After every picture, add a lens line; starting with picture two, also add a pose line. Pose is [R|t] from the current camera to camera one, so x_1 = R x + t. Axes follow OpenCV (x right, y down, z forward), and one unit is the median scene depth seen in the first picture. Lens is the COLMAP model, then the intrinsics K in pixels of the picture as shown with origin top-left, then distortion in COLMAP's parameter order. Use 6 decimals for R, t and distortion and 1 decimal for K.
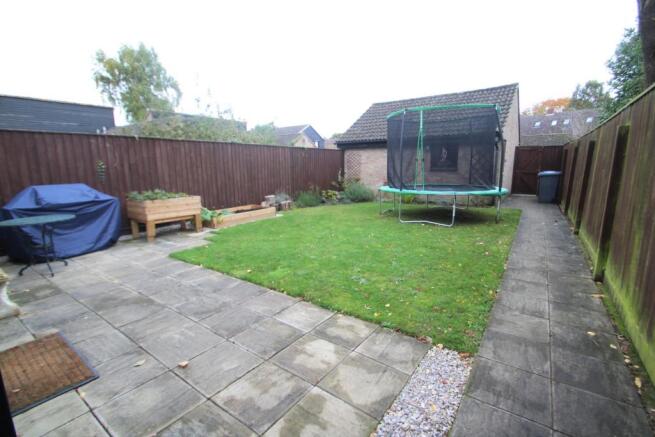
lens RADIAL K [[302.3, 0, 331.4], [0, 302.3, 218.3], [0, 0, 1]] dist [0.021302, -0.023044]
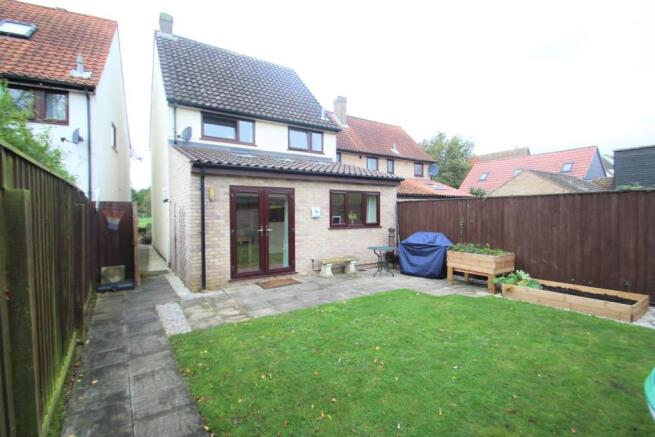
lens RADIAL K [[302.3, 0, 331.4], [0, 302.3, 218.3], [0, 0, 1]] dist [0.021302, -0.023044]
pose [[-0.353739, 0.027199, -0.934948, 1.426818], [-0.154119, 0.984220, 0.086943, -0.437700], [0.922559, 0.174849, -0.343965, 1.895821]]
